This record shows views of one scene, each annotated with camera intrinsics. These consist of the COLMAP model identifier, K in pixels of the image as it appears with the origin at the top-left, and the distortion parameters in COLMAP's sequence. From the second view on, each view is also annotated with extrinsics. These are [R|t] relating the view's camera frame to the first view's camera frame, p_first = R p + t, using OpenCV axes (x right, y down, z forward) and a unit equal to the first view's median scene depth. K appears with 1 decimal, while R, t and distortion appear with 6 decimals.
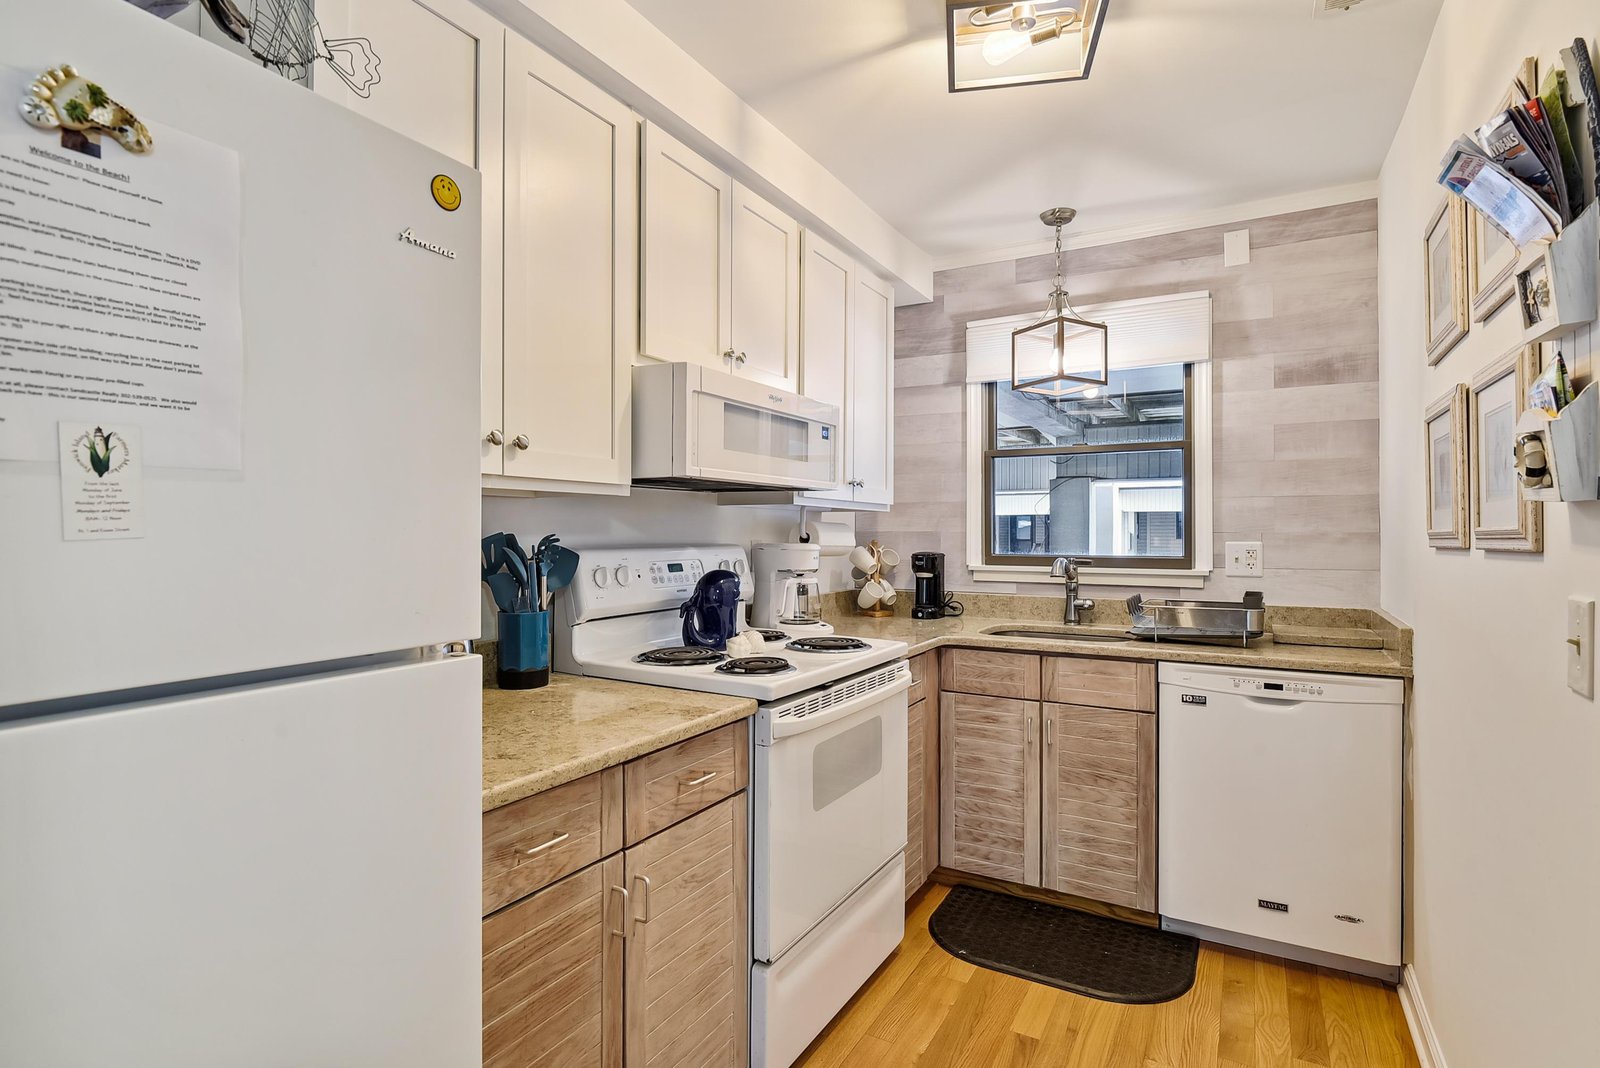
lens RADIAL K [[812.1, 0, 796.7], [0, 812.1, 520.9], [0, 0, 1]] dist [0.000437, 0.001242]
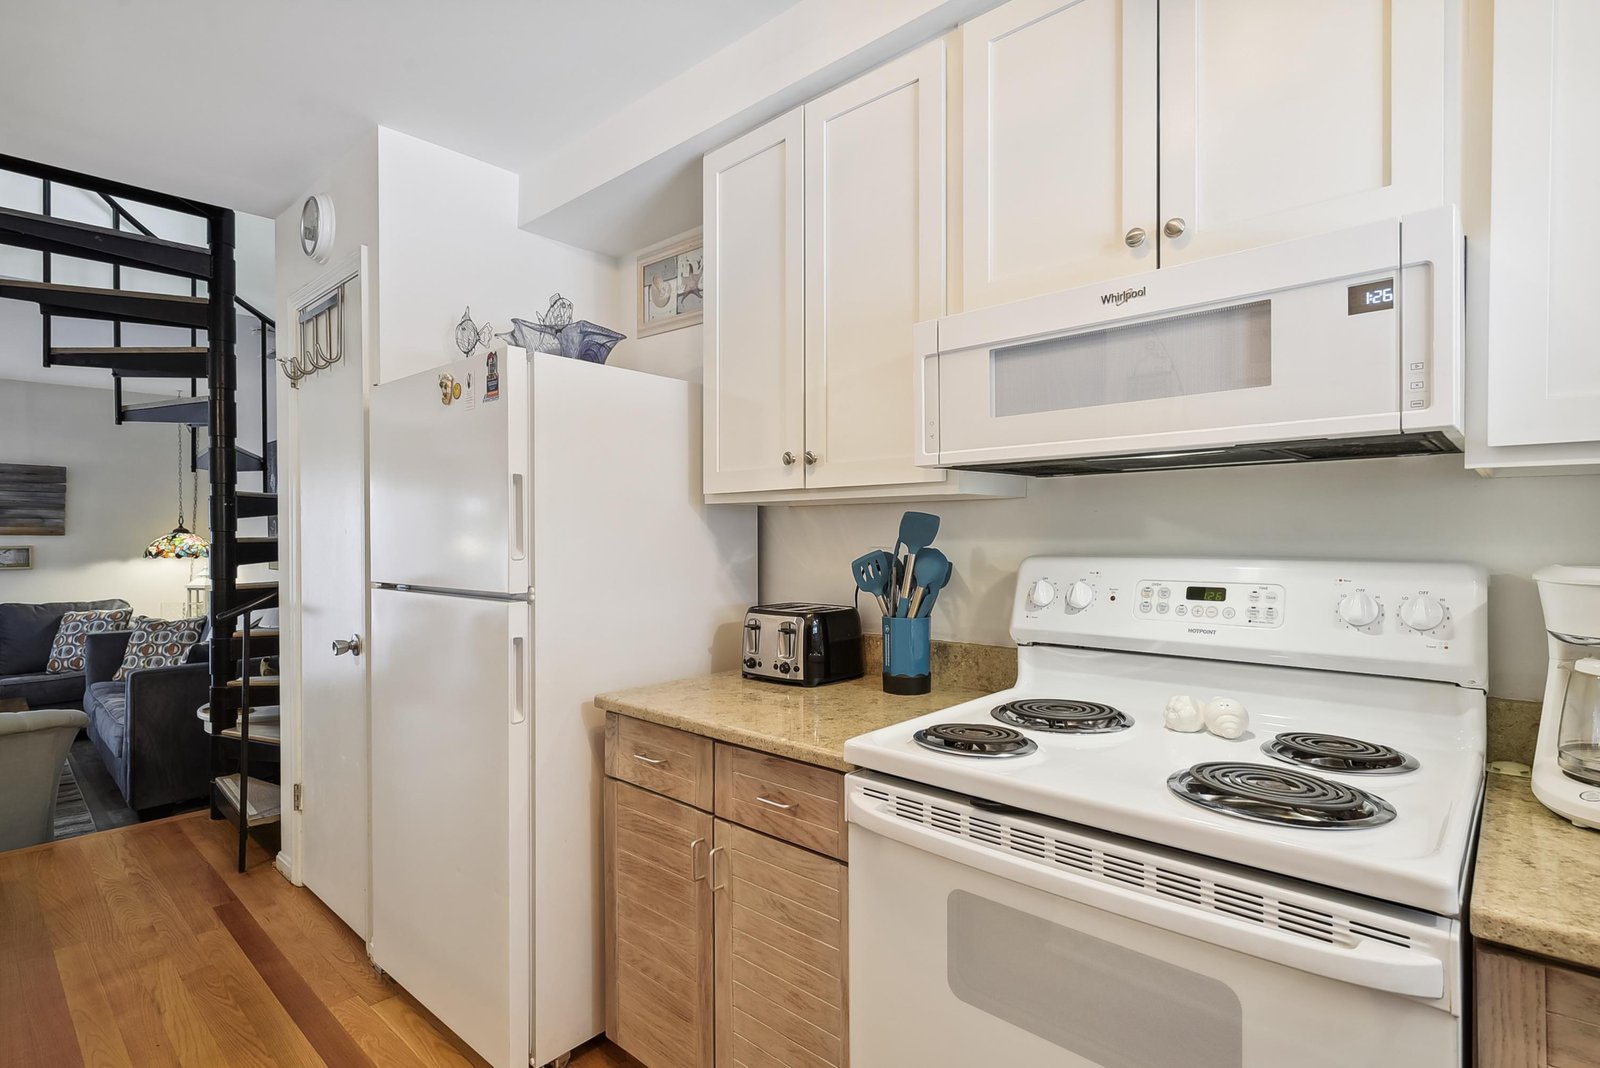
lens RADIAL K [[812.1, 0, 803.1], [0, 812.1, 530.7], [0, 0, 1]] dist [0.000437, 0.001242]
pose [[-0.238415, -0.000512, -0.971163, 0.710835], [0.016769, 0.999849, -0.004644, 0.010157], [0.971019, -0.017393, -0.238370, 1.149900]]
